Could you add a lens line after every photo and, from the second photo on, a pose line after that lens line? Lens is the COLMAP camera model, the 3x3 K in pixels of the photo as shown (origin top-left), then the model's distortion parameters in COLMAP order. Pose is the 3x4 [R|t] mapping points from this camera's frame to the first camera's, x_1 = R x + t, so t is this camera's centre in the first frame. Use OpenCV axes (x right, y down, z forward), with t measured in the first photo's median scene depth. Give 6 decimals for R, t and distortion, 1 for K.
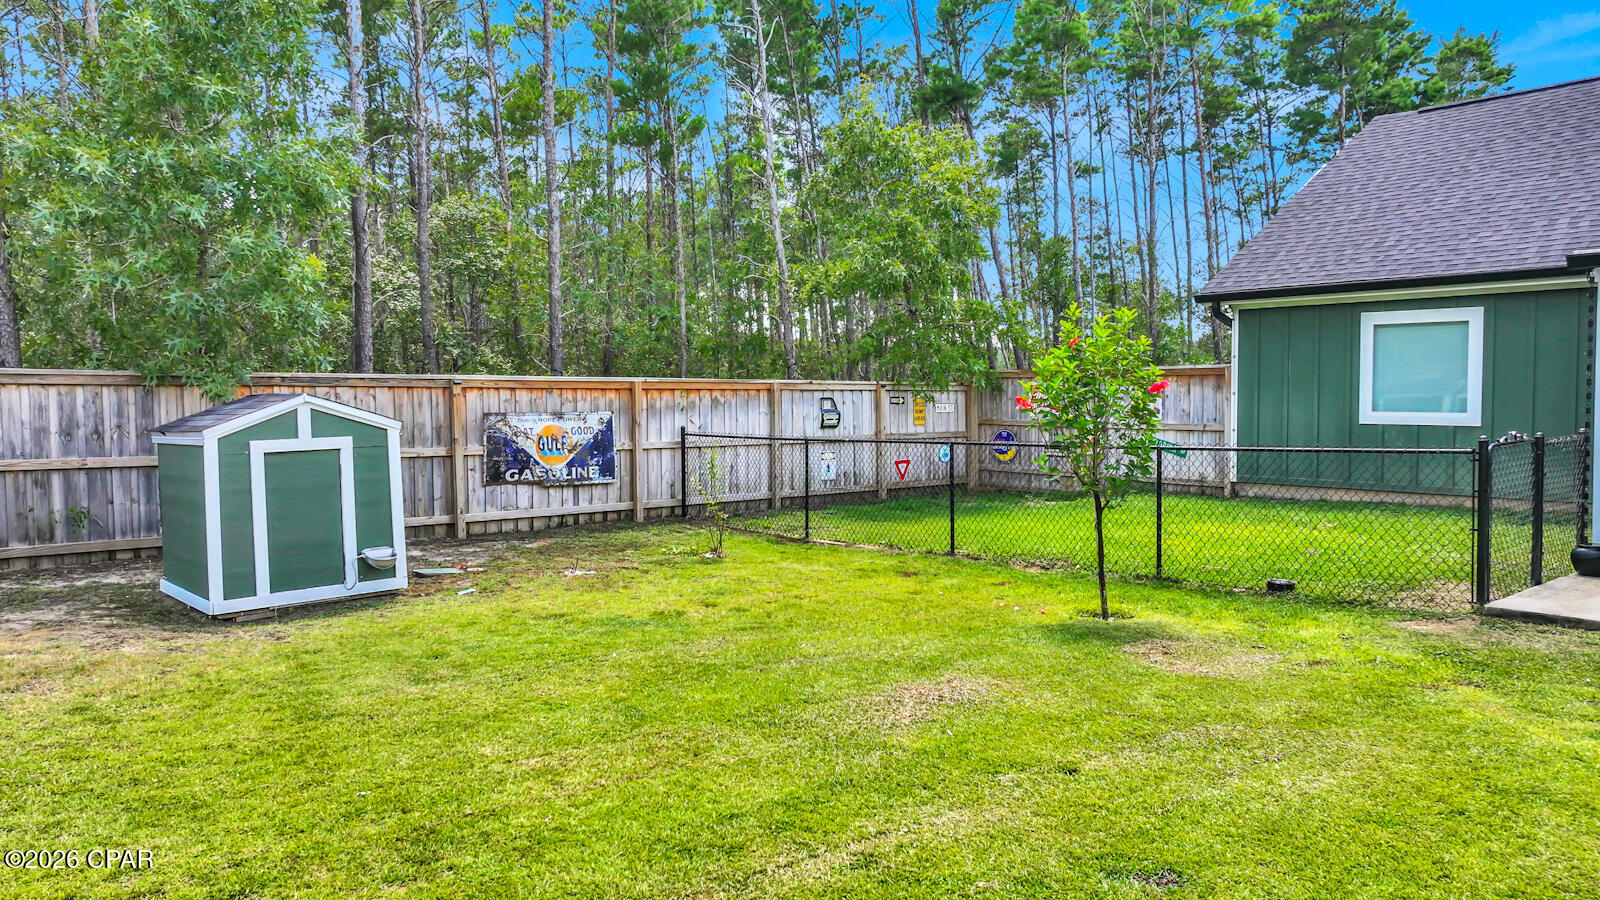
lens RADIAL K [[1137.3, 0, 797.6], [0, 1137.3, 445.5], [0, 0, 1]] dist [-0.003082, 0.020955]
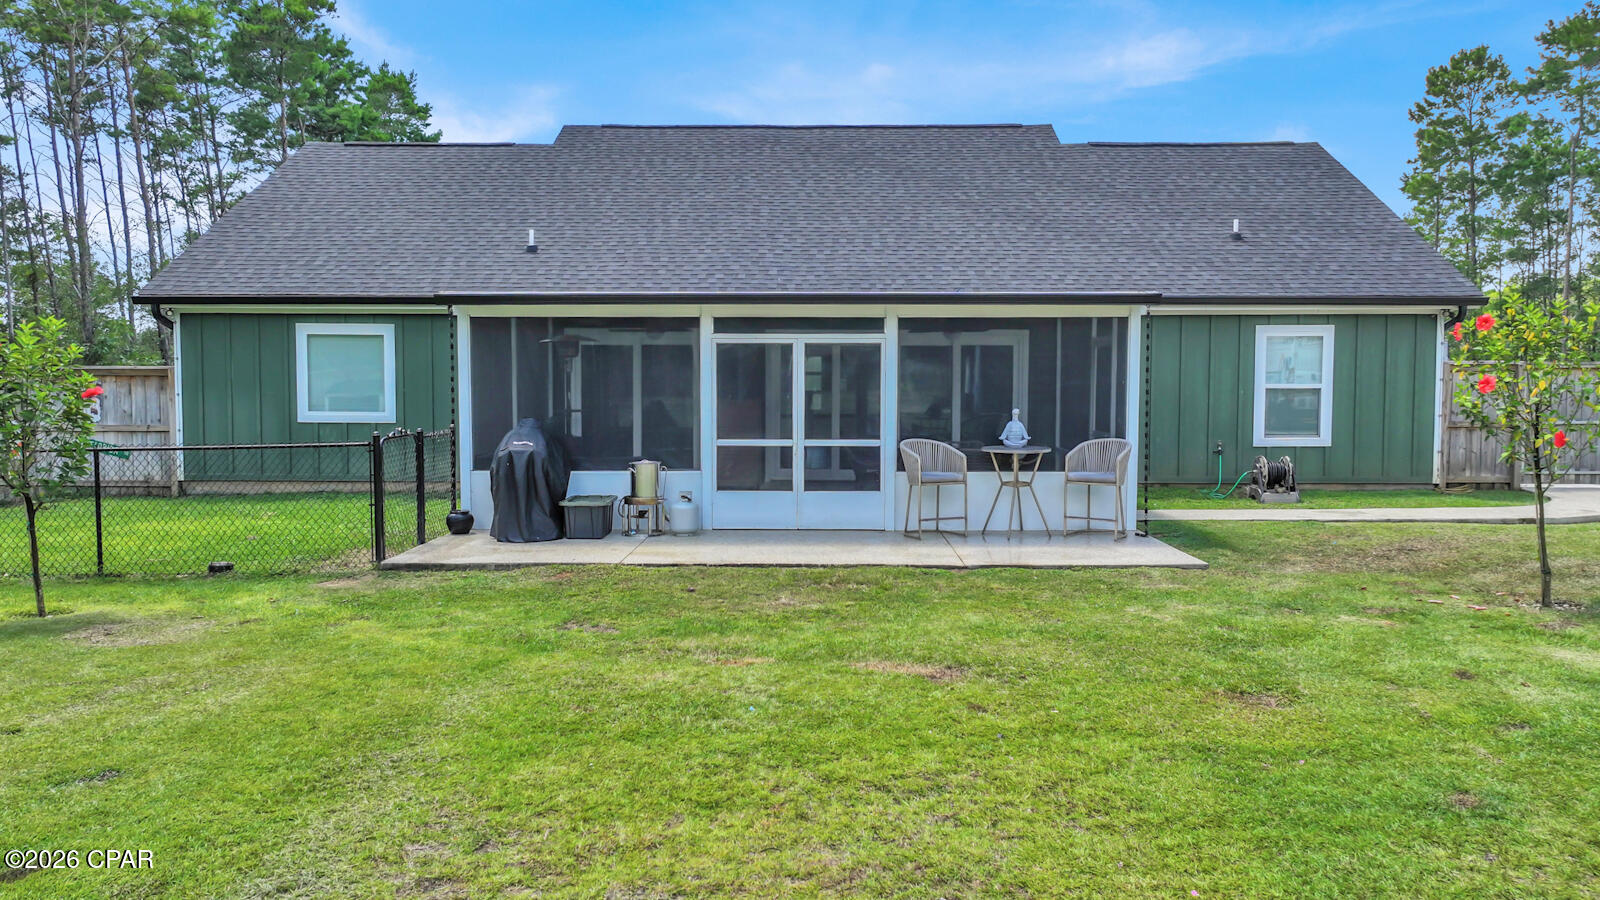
lens RADIAL K [[1137.3, 0, 797.6], [0, 1137.3, 445.5], [0, 0, 1]] dist [-0.003082, 0.020955]
pose [[0.654631, -0.030489, 0.755334, -0.033307], [0.028574, 0.999470, 0.015580, 0.000242], [-0.755409, 0.011384, 0.655155, -0.114019]]
